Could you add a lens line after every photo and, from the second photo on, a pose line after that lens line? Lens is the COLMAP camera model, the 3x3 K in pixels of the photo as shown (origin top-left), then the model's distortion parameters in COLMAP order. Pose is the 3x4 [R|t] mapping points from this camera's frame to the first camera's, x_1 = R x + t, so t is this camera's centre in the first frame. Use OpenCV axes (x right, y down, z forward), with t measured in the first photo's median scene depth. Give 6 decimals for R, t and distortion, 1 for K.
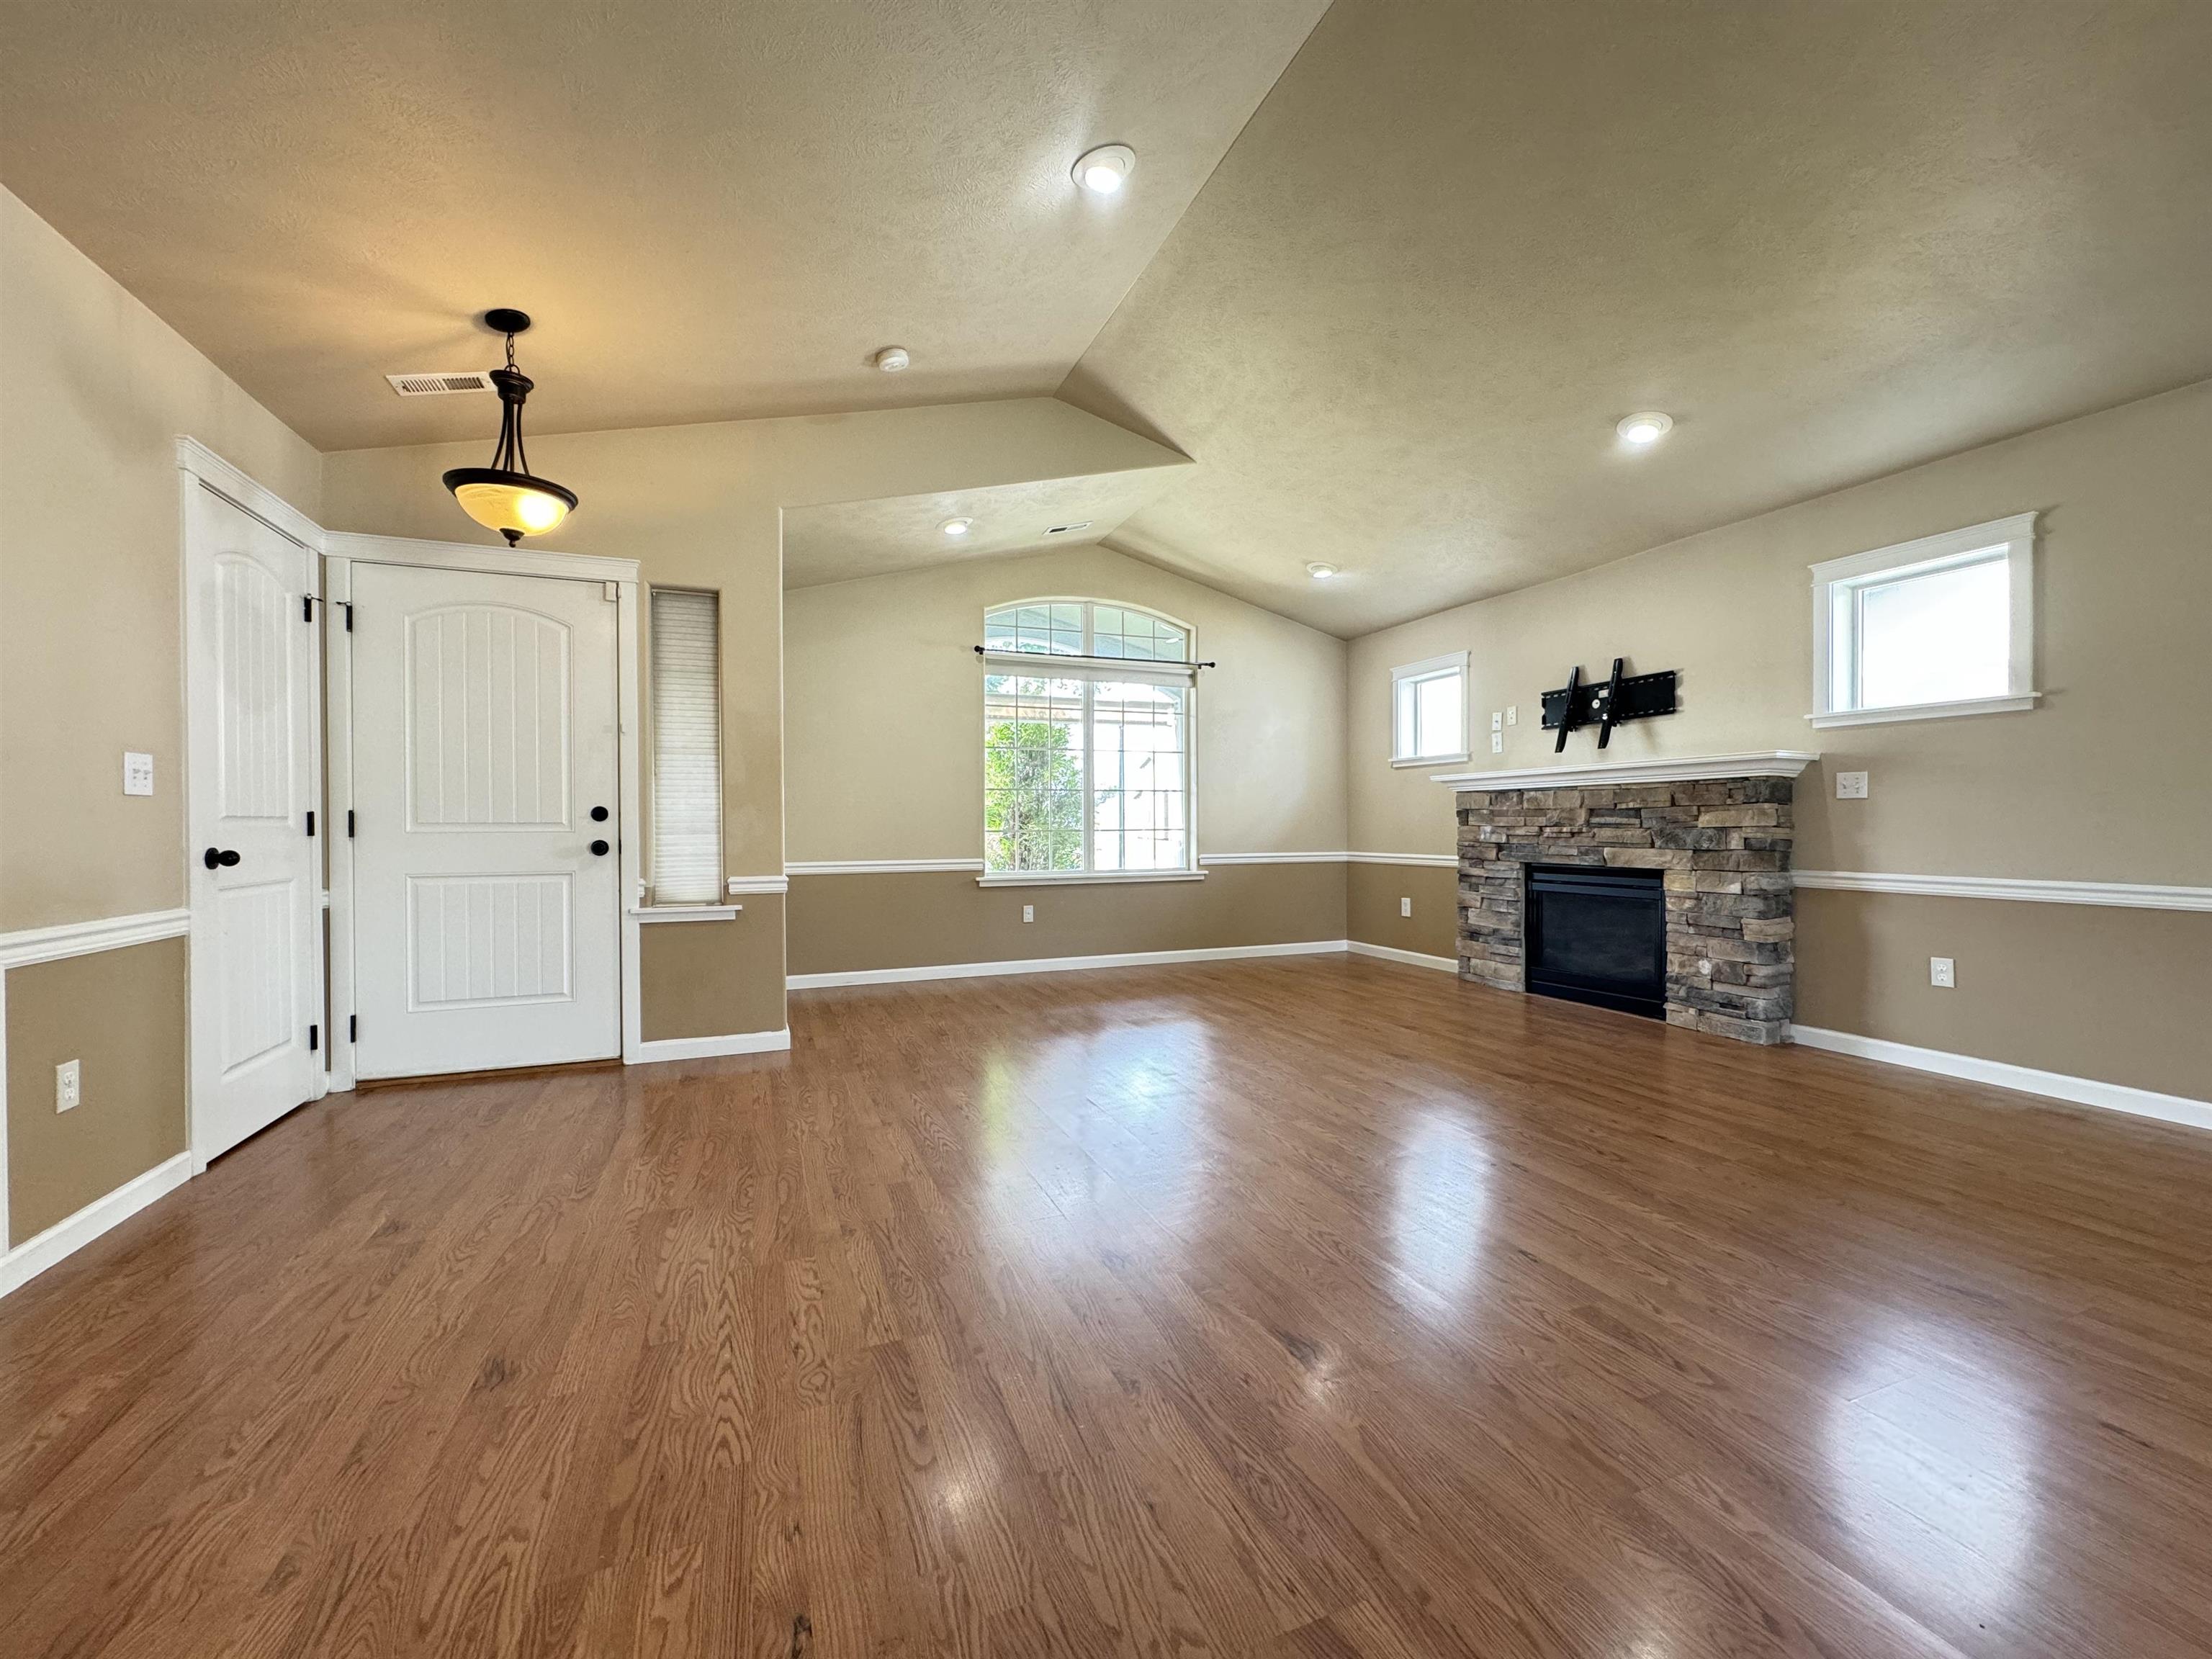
lens RADIAL K [[910.8, 0, 1106.0], [0, 910.8, 829.5], [0, 0, 1]] dist [-0.002762, 0.000200]
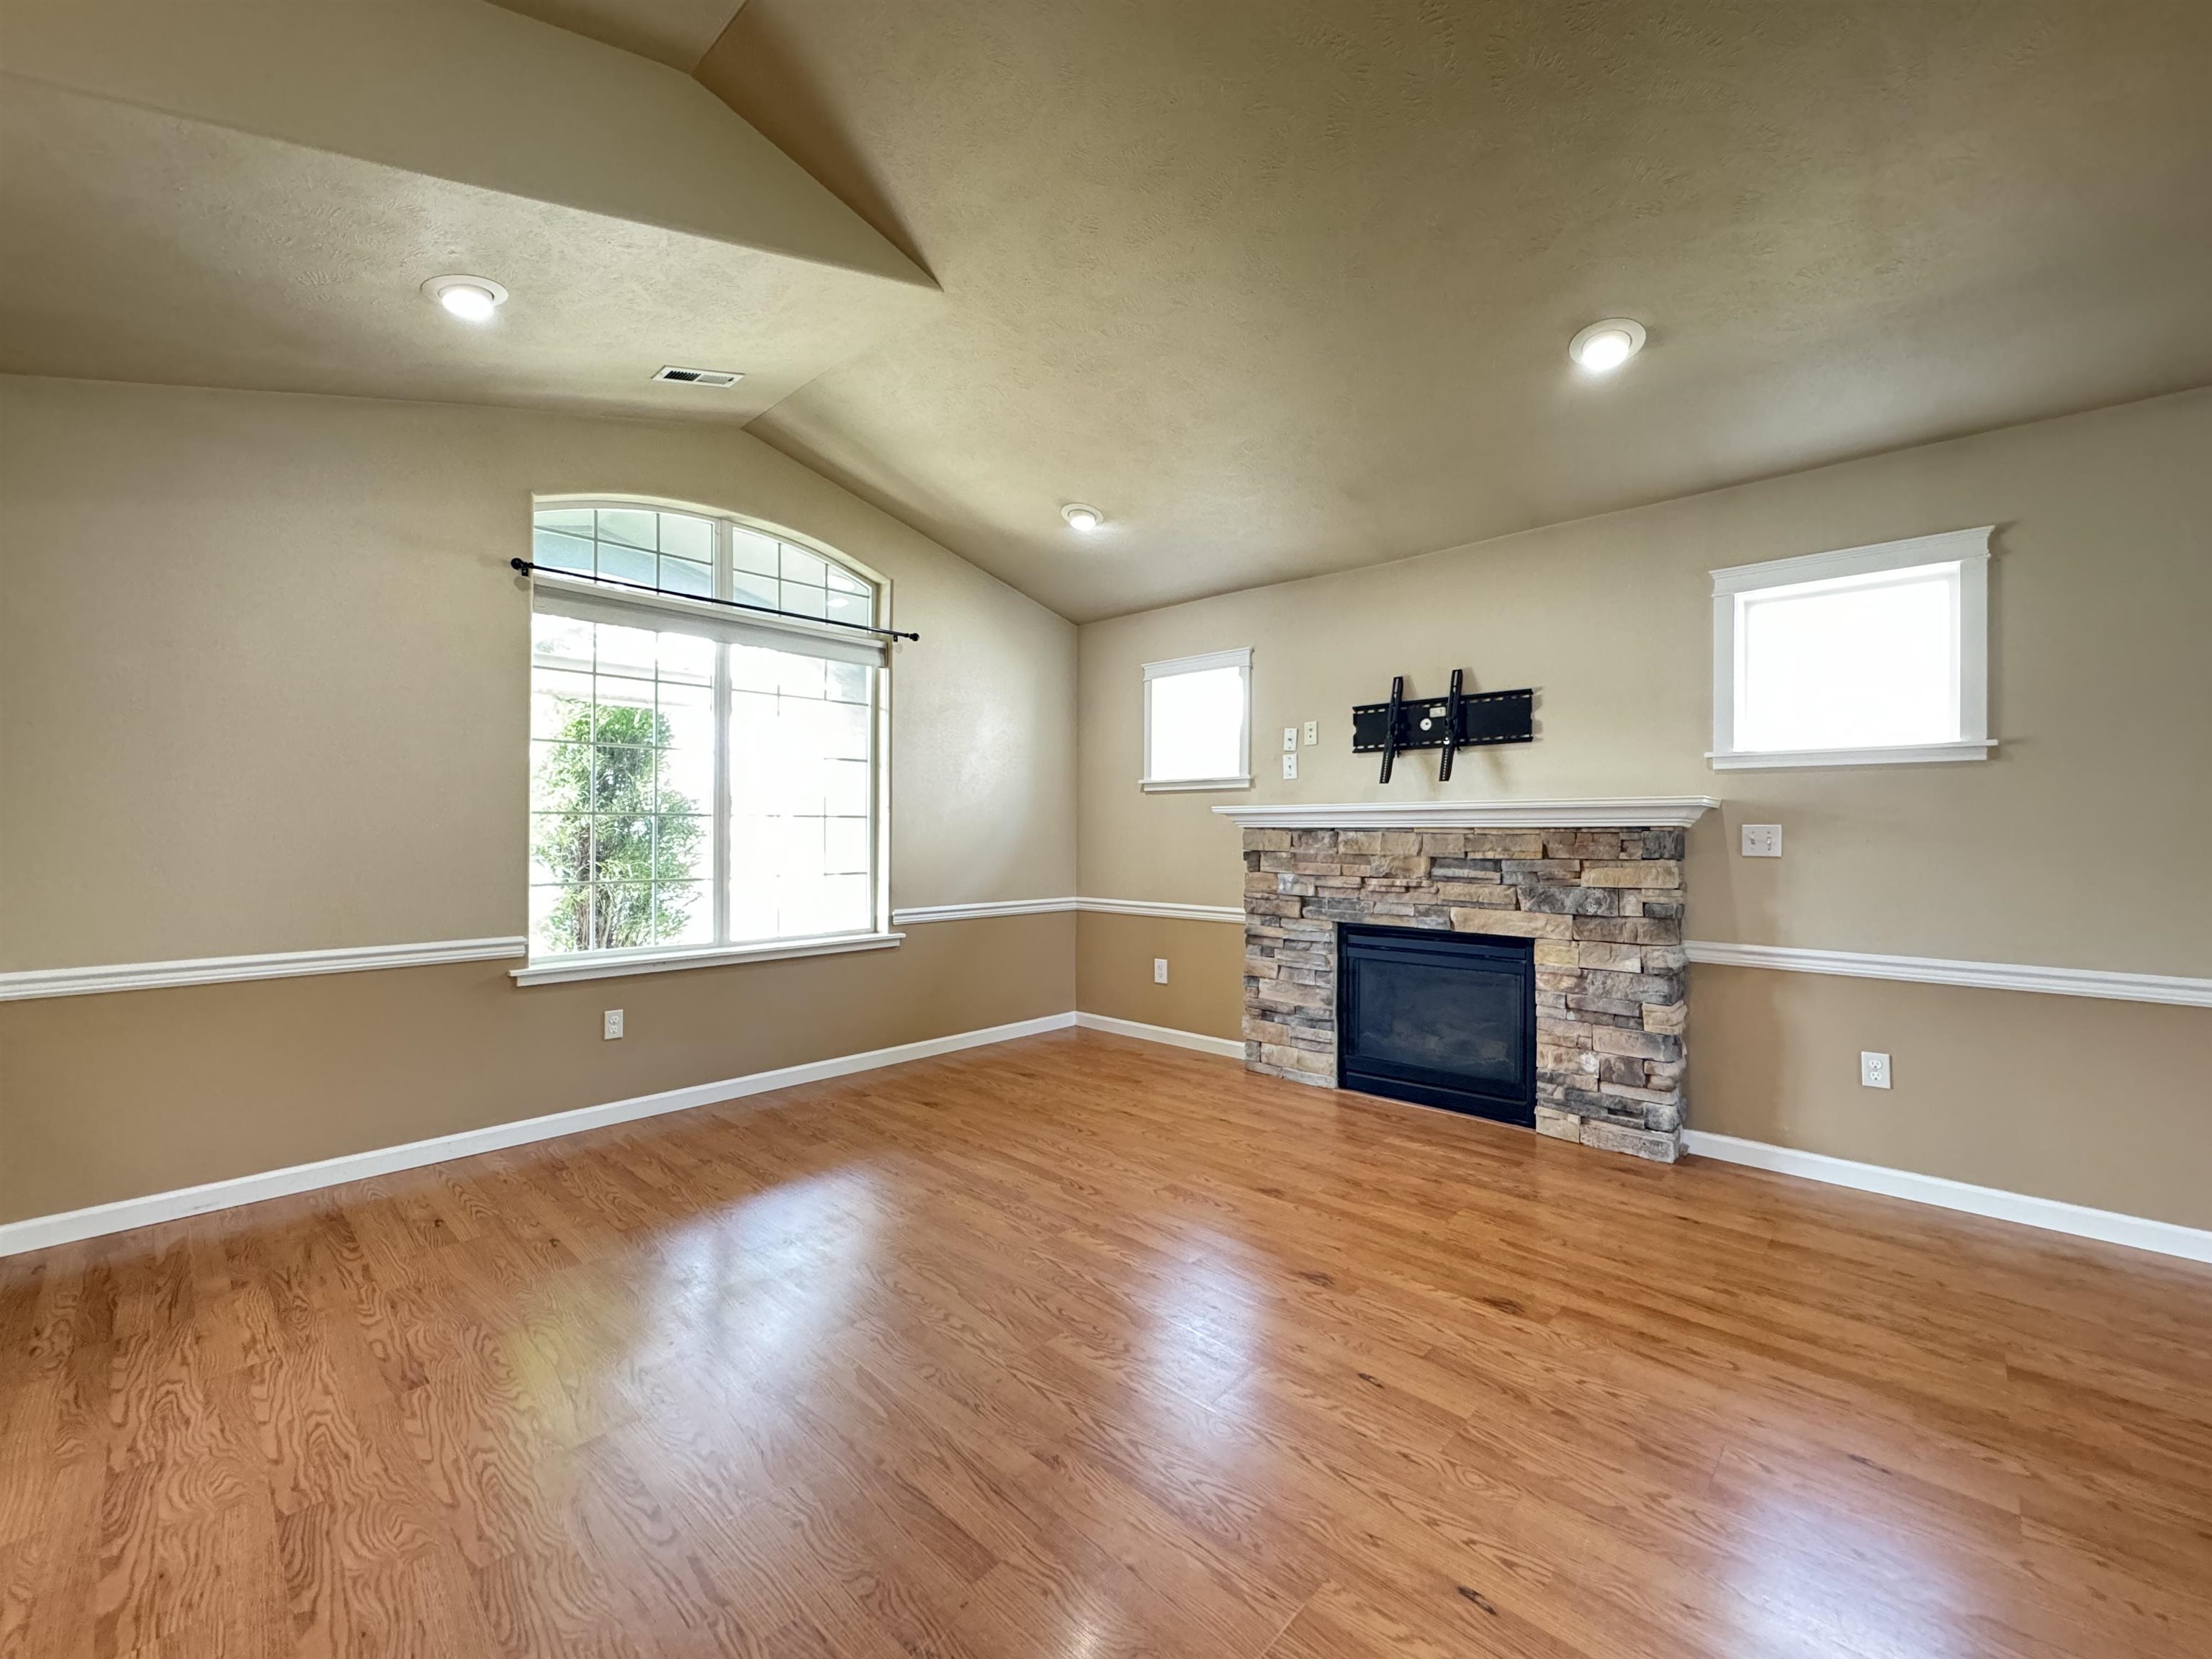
lens RADIAL K [[910.8, 0, 1106.0], [0, 910.8, 829.5], [0, 0, 1]] dist [-0.002762, 0.000200]
pose [[0.908124, 0.008901, 0.418606, -0.053070], [-0.006941, 0.999957, -0.006203, -0.039627], [-0.418643, 0.002727, 0.908147, 0.400792]]
